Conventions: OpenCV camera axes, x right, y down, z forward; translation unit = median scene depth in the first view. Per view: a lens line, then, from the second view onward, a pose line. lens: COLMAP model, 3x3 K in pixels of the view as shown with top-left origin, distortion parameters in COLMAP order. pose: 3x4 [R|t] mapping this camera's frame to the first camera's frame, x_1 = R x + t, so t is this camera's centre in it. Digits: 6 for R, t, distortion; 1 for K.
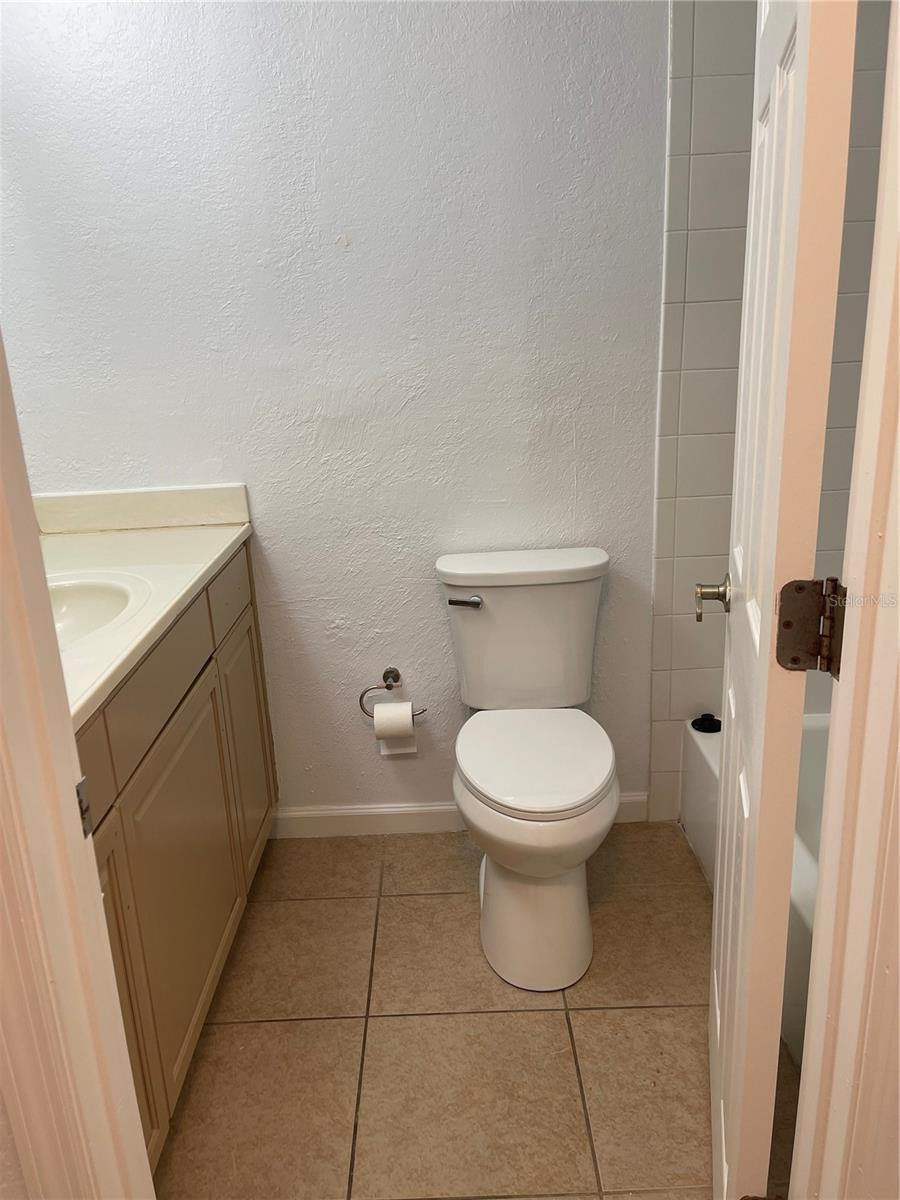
lens RADIAL K [[900.8, 0, 454.1], [0, 900.8, 597.6], [0, 0, 1]] dist [0.051734, -0.061604]
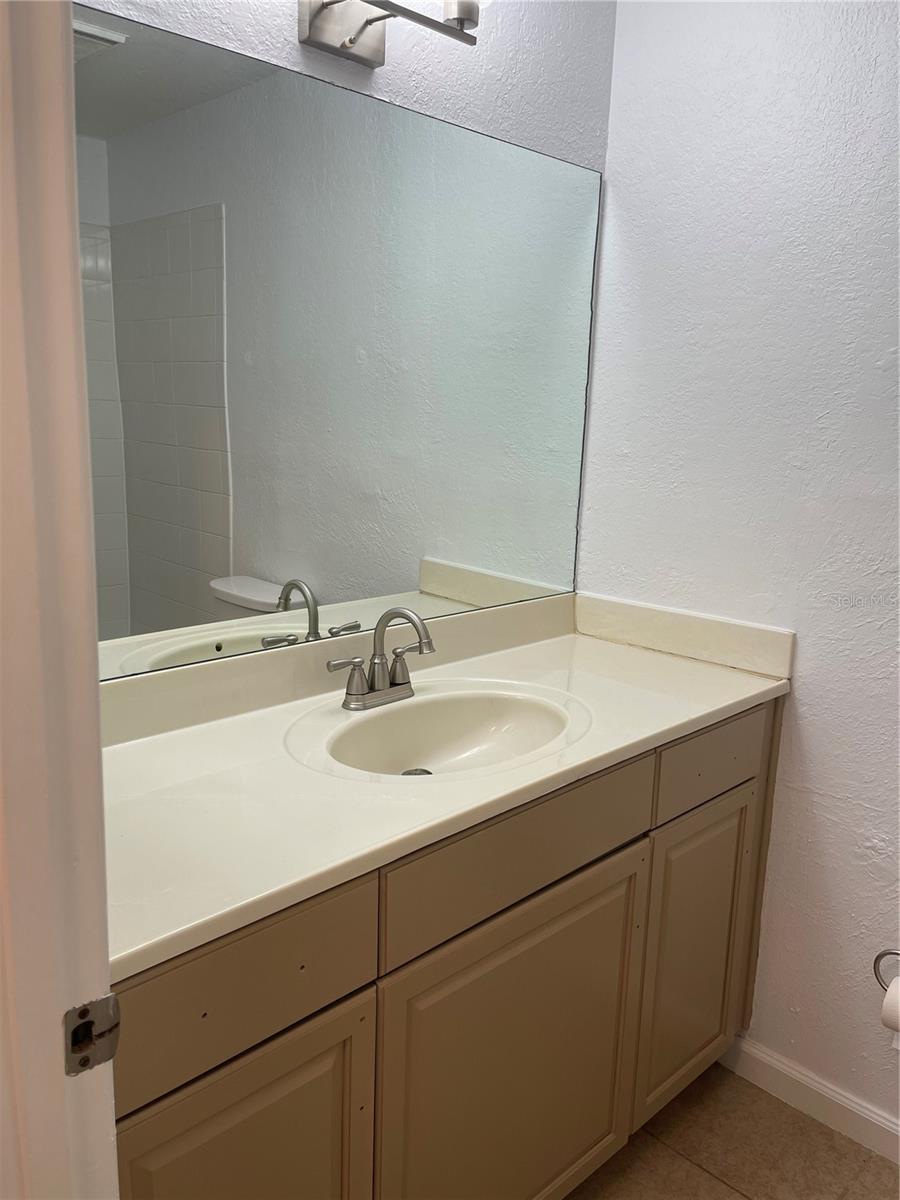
lens RADIAL K [[900.8, 0, 446.5], [0, 900.8, 602.5], [0, 0, 1]] dist [0.051734, -0.061604]
pose [[0.700577, 0.213464, -0.680900, 0.091884], [-0.276539, 0.960858, 0.016702, -0.079104], [0.657813, 0.176594, 0.732186, 0.208356]]
